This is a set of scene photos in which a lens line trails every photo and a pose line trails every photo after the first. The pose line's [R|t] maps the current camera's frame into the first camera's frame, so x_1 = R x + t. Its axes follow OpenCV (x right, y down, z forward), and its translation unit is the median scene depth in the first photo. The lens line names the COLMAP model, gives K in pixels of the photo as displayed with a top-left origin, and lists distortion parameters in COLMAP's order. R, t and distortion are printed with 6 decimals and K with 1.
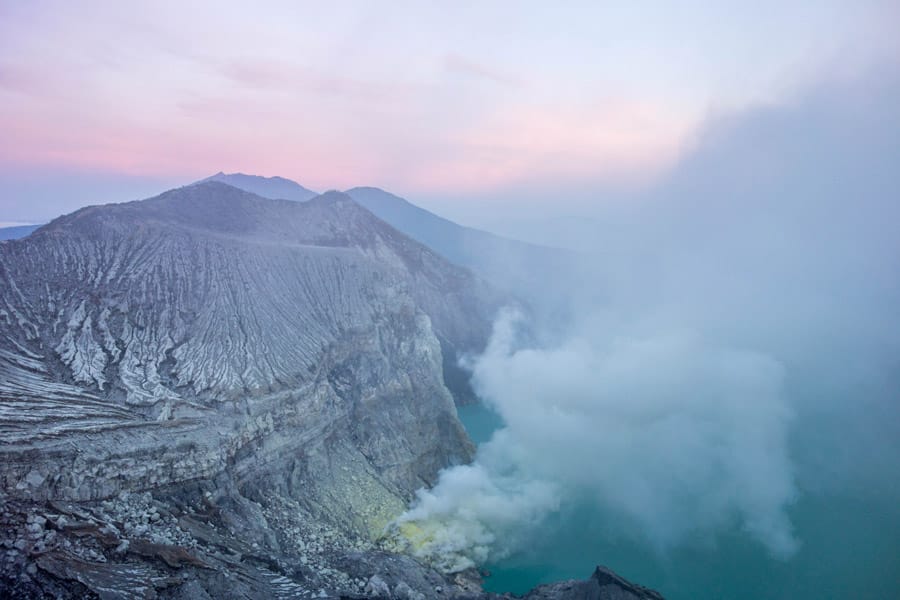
lens RADIAL K [[708.5, 0, 451.6], [0, 708.5, 300.3], [0, 0, 1]] dist [-0.004604, -0.001096]
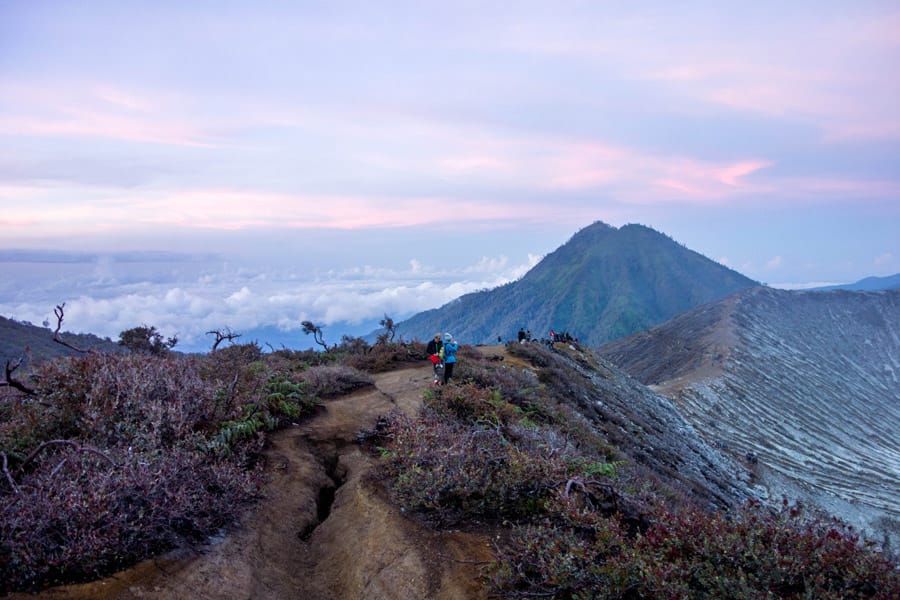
lens RADIAL K [[708.5, 0, 448.1], [0, 708.5, 296.6], [0, 0, 1]] dist [-0.004604, -0.001096]
pose [[0.511721, -0.003138, -0.859146, -0.138115], [-0.074495, 0.996065, -0.048008, 0.011740], [0.855916, 0.088569, 0.509474, 0.041002]]
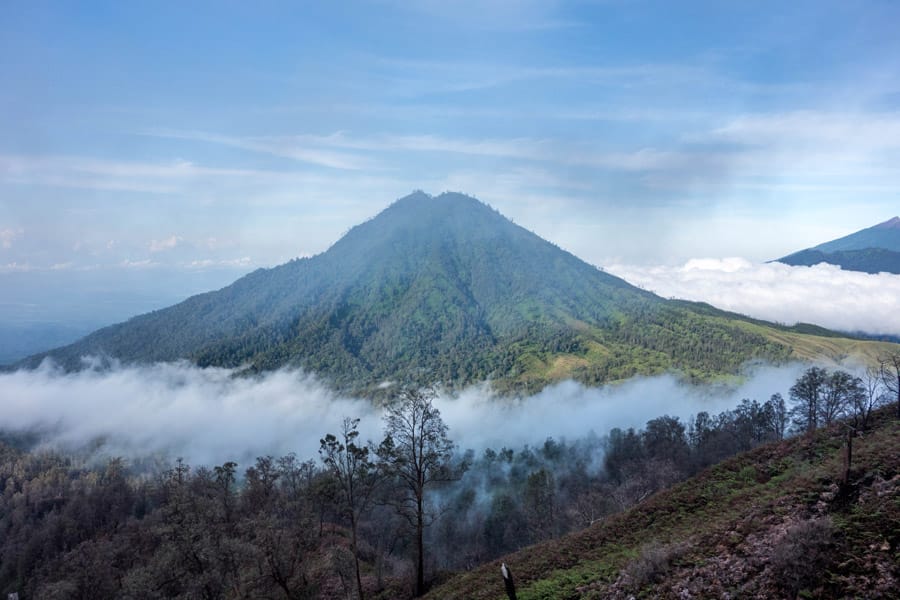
lens RADIAL K [[708.5, 0, 449.4], [0, 708.5, 302.5], [0, 0, 1]] dist [-0.004604, -0.001096]
pose [[0.655649, 0.022918, -0.754718, -1.055422], [-0.086923, 0.995185, -0.045293, -0.026303], [0.750045, 0.095299, 0.654484, 1.764615]]
